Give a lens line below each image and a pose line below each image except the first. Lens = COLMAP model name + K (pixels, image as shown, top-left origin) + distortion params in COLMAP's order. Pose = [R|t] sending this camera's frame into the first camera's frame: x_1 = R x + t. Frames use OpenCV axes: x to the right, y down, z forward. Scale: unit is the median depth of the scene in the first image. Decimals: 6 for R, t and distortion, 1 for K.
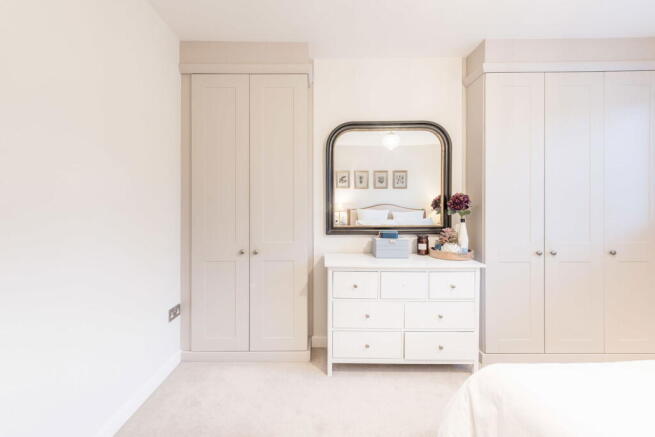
lens RADIAL K [[263.0, 0, 325.7], [0, 263.0, 211.5], [0, 0, 1]] dist [0.004246, 0.000111]
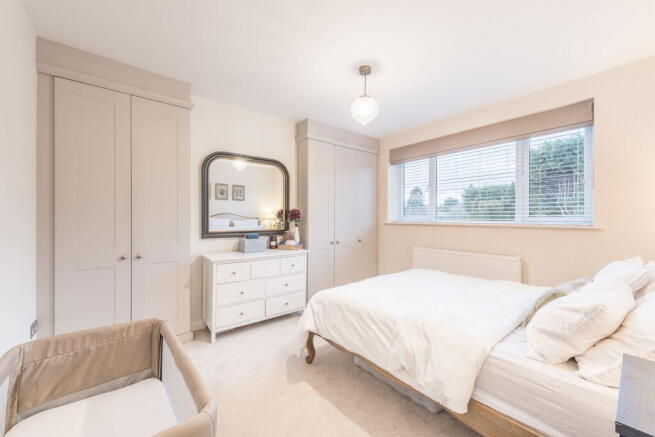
lens RADIAL K [[257.2, 0, 328.1], [0, 257.2, 219.2], [0, 0, 1]] dist [0.011548, -0.002849]
pose [[0.770755, -0.000092, 0.637132, -0.336219], [0.001453, 0.999998, -0.001613, -0.001758], [-0.637130, 0.002169, 0.770753, -0.344735]]
